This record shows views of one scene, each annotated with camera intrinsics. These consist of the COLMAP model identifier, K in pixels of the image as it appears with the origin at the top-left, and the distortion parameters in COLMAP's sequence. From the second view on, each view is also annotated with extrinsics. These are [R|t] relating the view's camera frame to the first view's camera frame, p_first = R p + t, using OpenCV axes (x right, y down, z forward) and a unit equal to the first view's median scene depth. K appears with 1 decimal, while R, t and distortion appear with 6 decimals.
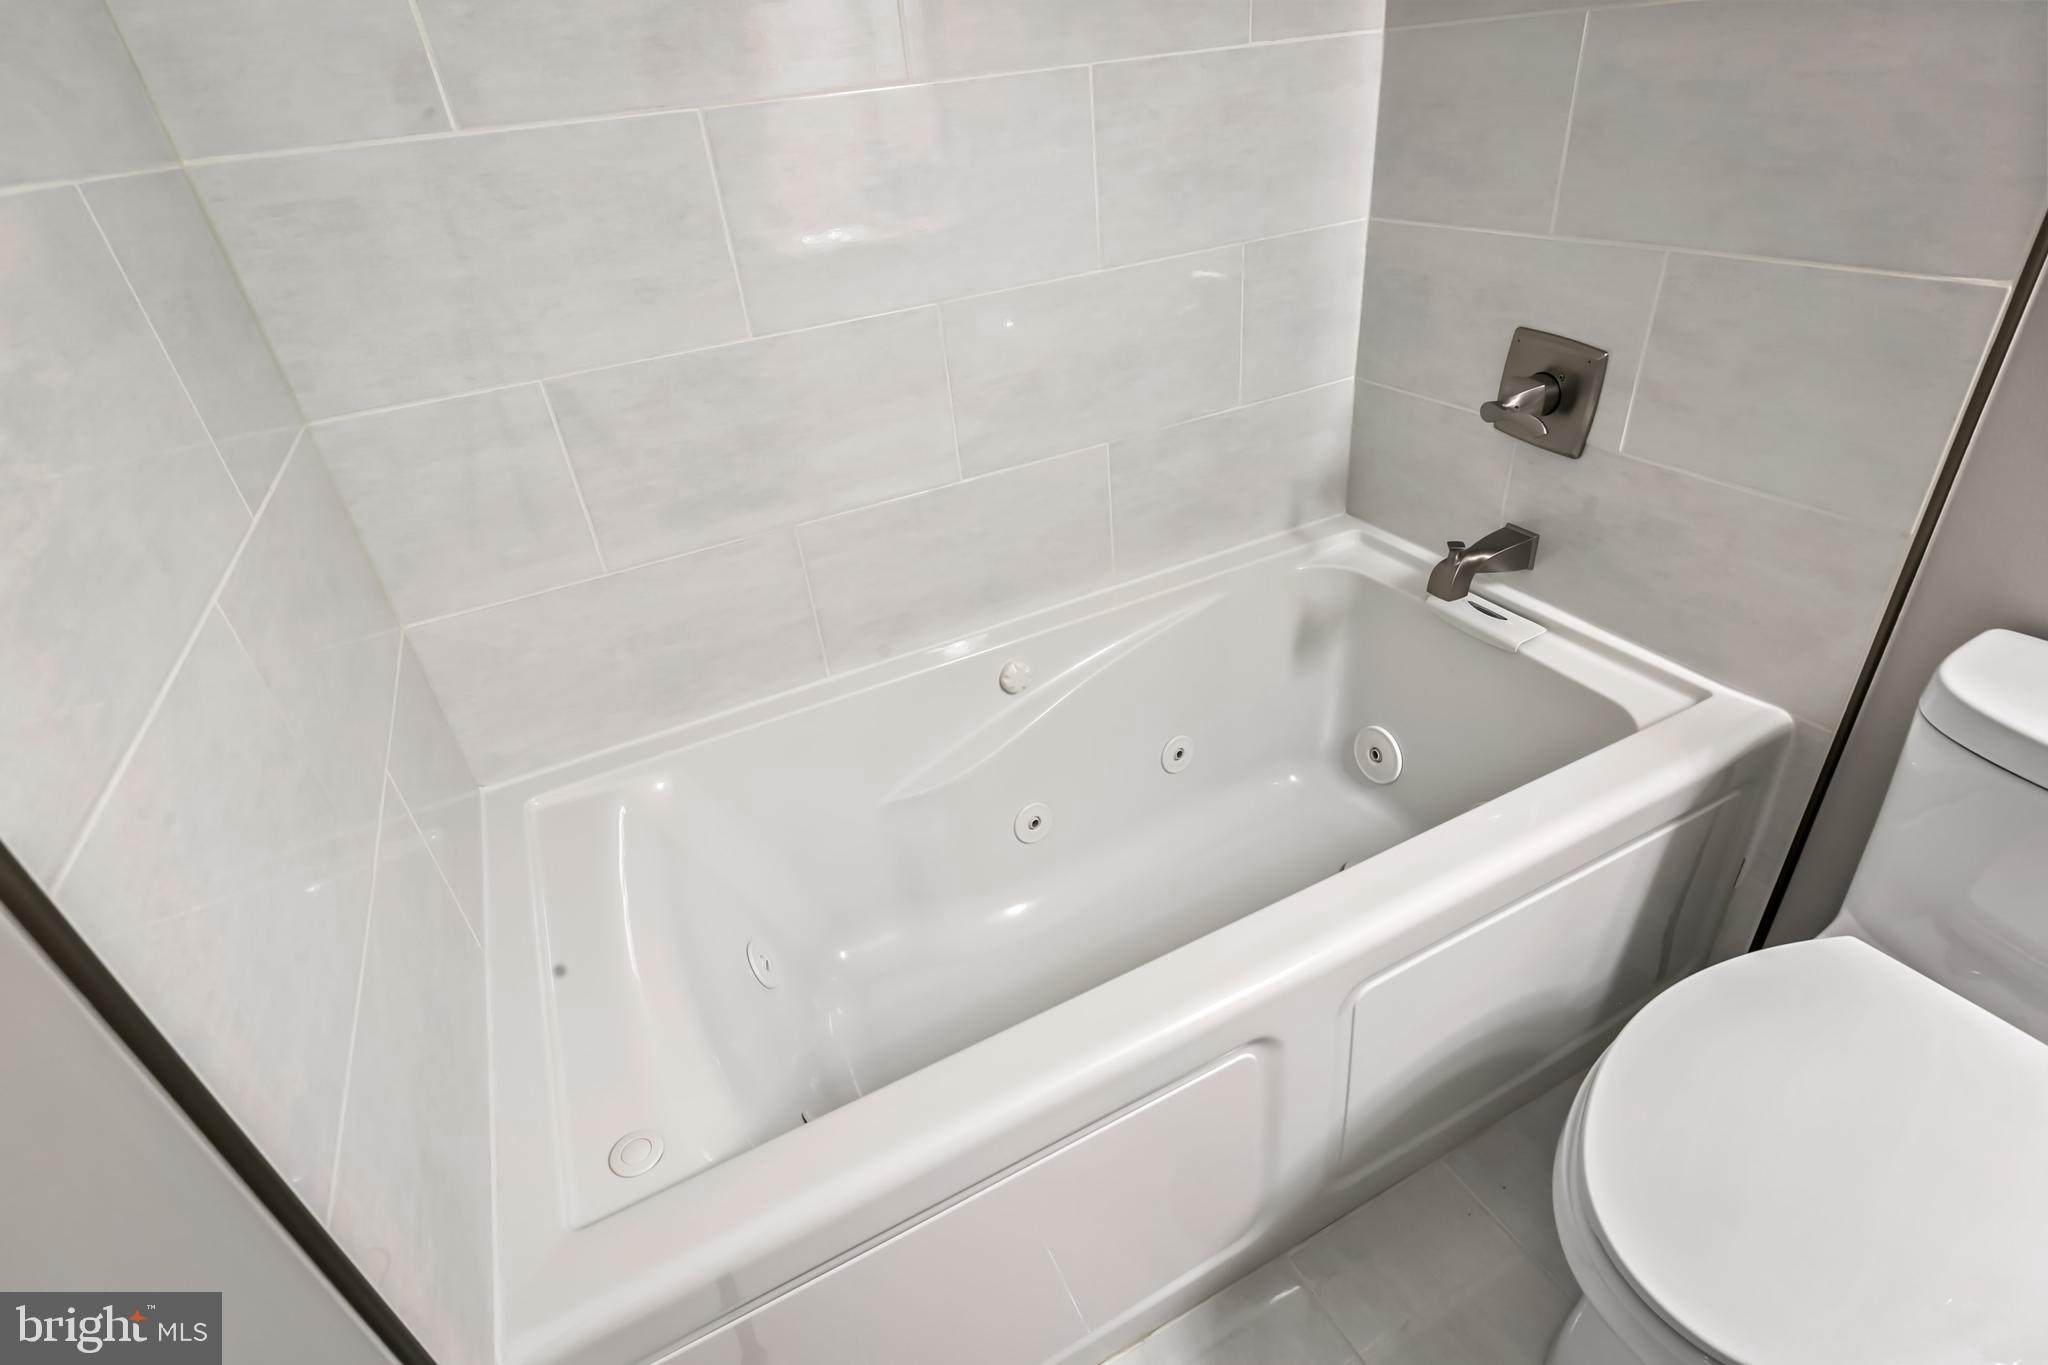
lens RADIAL K [[996.1, 0, 1014.6], [0, 996.1, 658.3], [0, 0, 1]] dist [0.002239, 0.000023]
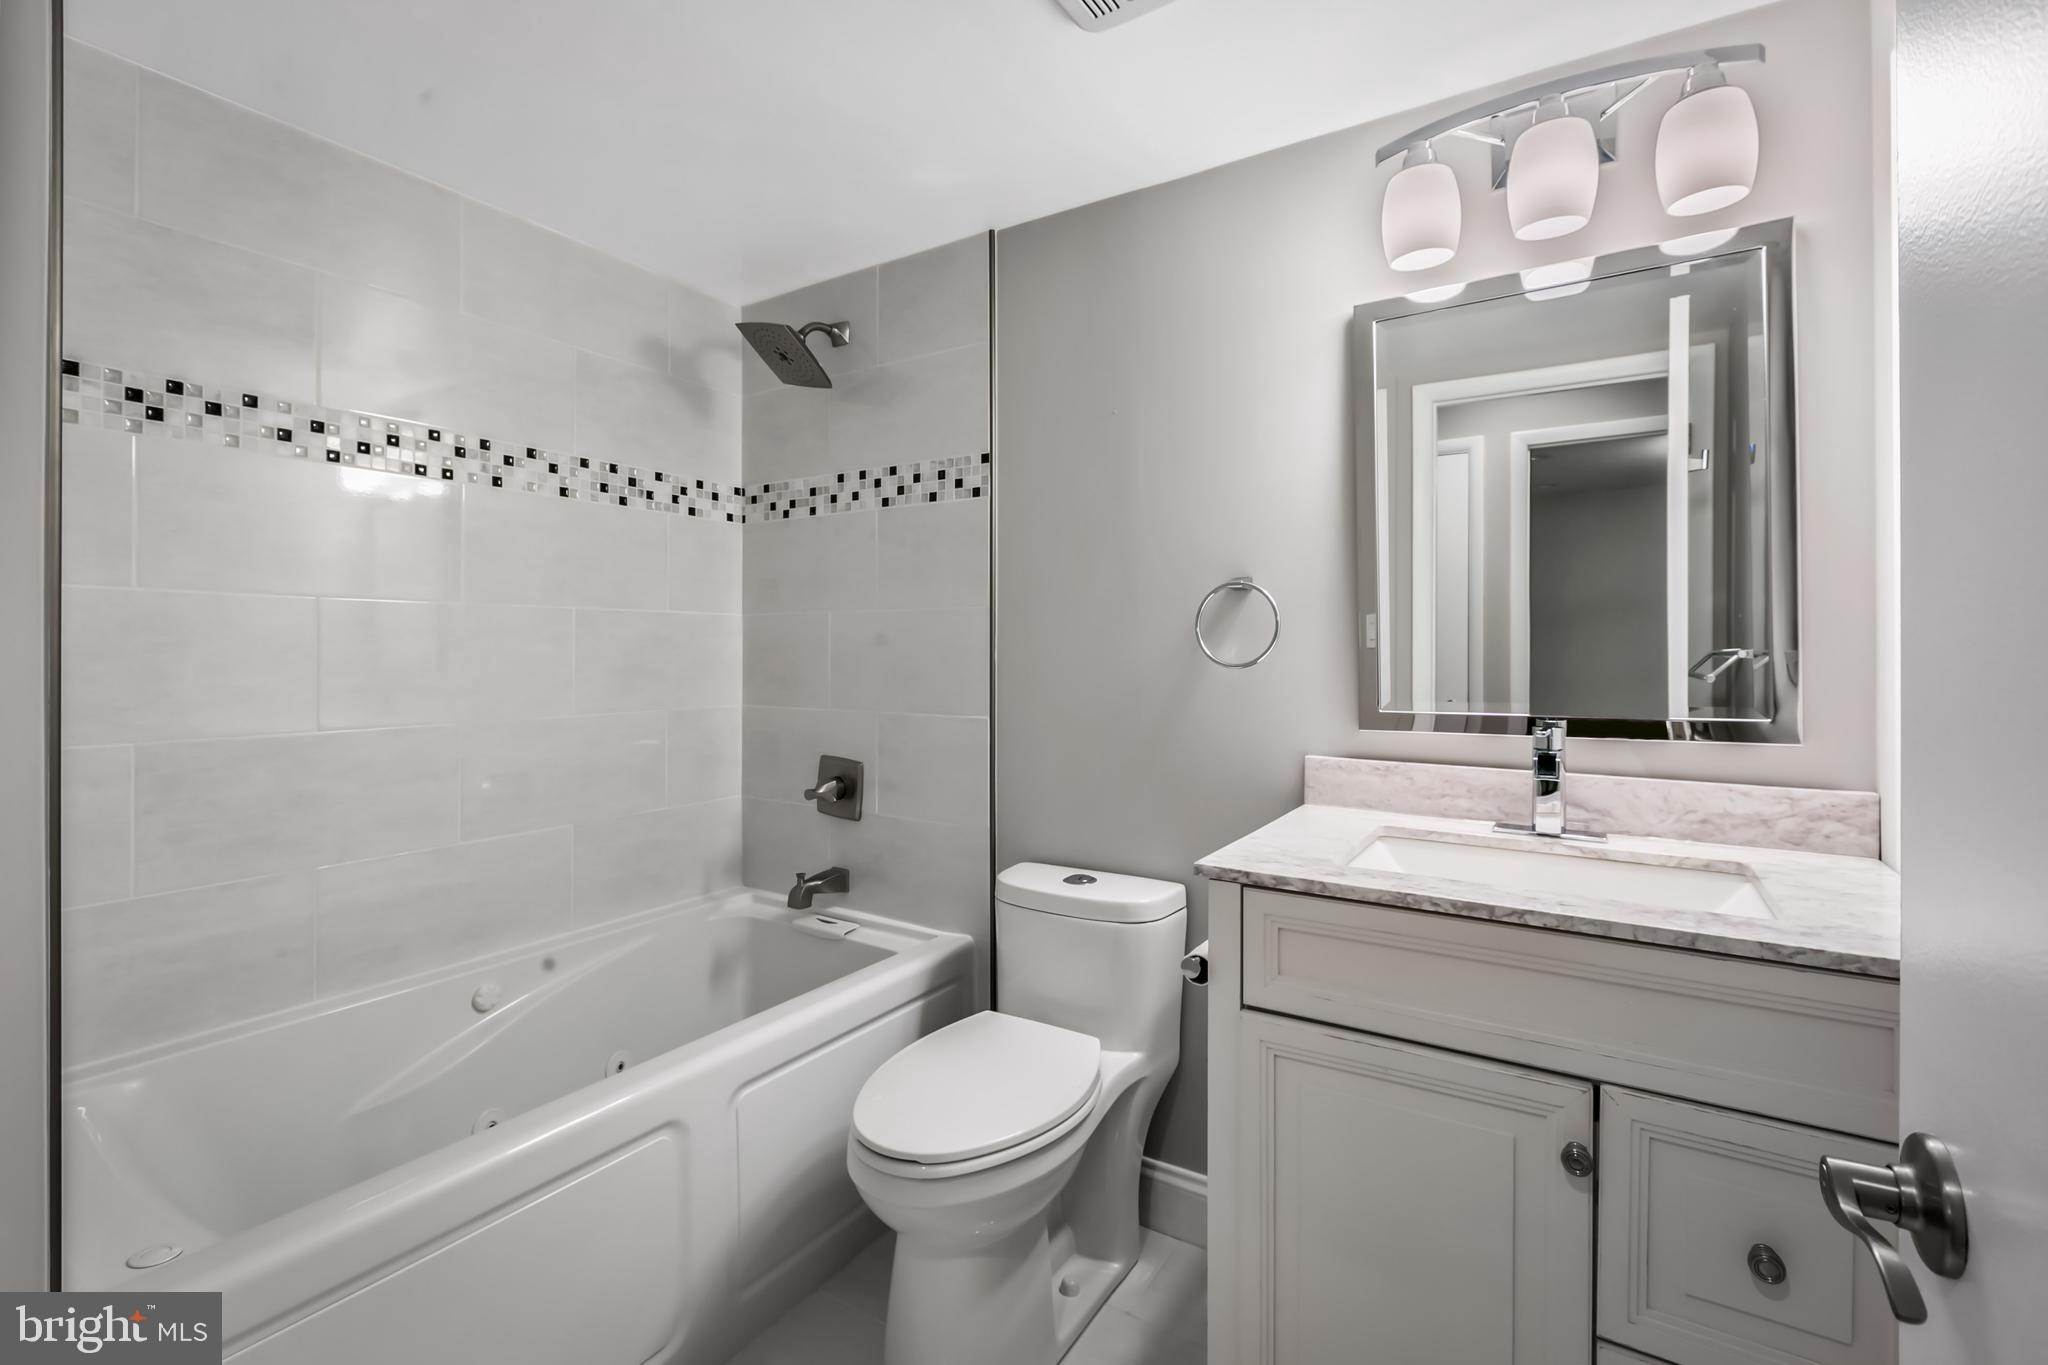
lens RADIAL K [[919.1, 0, 1029.7], [0, 919.1, 644.0], [0, 0, 1]] dist [0.000188, -0.000470]
pose [[0.848893, 0.099989, 0.519022, -0.069629], [0.197449, 0.850871, -0.486860, 0.371132], [-0.490301, 0.515772, 0.702555, -0.460921]]
